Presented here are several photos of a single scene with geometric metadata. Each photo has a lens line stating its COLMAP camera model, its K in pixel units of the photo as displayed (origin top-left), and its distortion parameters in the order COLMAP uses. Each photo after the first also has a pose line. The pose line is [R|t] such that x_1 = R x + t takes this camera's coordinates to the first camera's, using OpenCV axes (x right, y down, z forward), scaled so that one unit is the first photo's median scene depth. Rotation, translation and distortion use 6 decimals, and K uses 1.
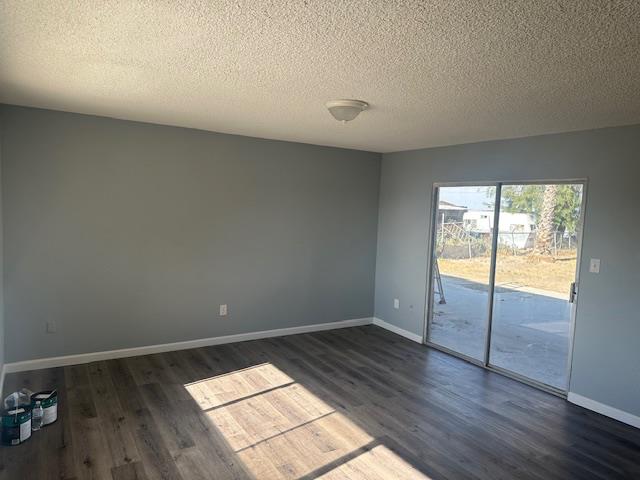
lens RADIAL K [[451.2, 0, 320.0], [0, 451.2, 240.0], [0, 0, 1]] dist [0.003462, -0.000731]
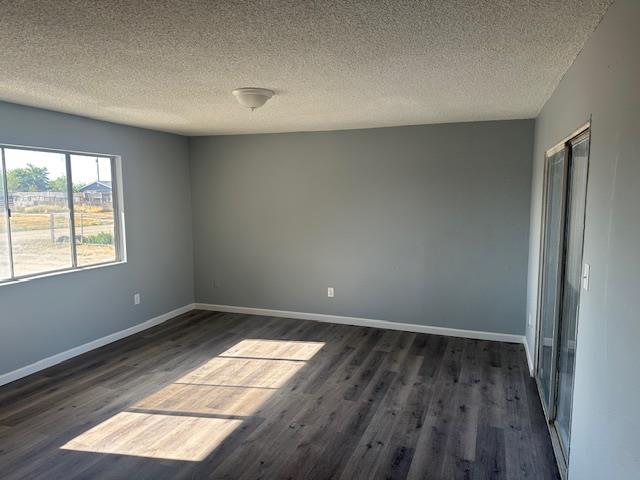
lens RADIAL K [[457.4, 0, 320.0], [0, 457.4, 240.0], [0, 0, 1]] dist [0.088842, -0.000186]
pose [[0.613999, 0.041054, -0.788239, 0.856523], [-0.041432, 0.998946, 0.019755, 0.011467], [0.788219, 0.020529, 0.615052, 0.385385]]
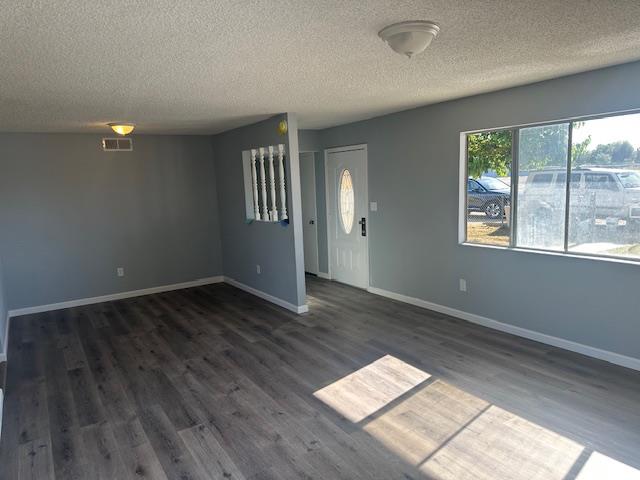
lens RADIAL K [[451.2, 0, 320.0], [0, 451.2, 240.0], [0, 0, 1]] dist [0.003462, -0.000731]
pose [[-0.999585, 0.008473, -0.027539, 0.189689], [0.002299, 0.976186, 0.216922, -0.110273], [0.028721, 0.216769, -0.975800, 1.504735]]
